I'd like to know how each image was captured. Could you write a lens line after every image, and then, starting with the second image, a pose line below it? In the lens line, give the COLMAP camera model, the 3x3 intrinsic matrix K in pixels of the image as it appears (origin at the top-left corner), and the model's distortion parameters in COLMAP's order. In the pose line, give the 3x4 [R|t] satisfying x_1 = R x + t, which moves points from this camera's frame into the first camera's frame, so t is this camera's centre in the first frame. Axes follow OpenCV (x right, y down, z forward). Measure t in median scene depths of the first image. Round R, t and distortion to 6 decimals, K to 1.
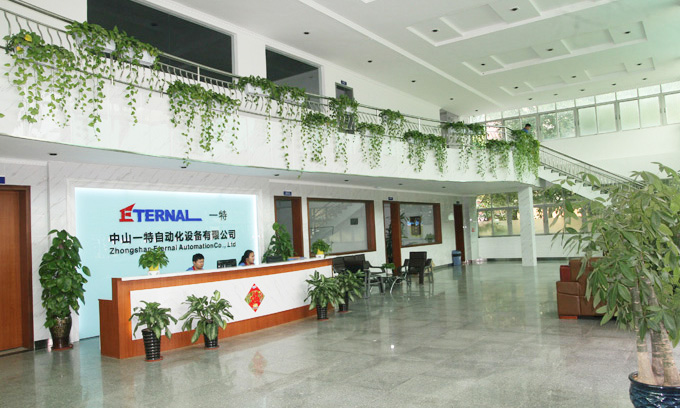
lens RADIAL K [[514.9, 0, 340.6], [0, 514.9, 202.5], [0, 0, 1]] dist [-0.080802, 0.011255]
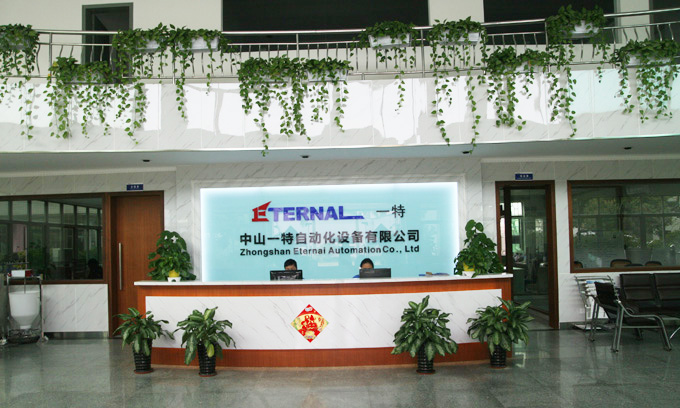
lens RADIAL K [[514.9, 0, 341.8], [0, 514.9, 223.2], [0, 0, 1]] dist [-0.080802, 0.011255]
pose [[0.575958, 0.004612, -0.817466, 0.427095], [0.043492, 0.998395, 0.036276, 0.012411], [0.816321, -0.056447, 0.574833, 0.554938]]
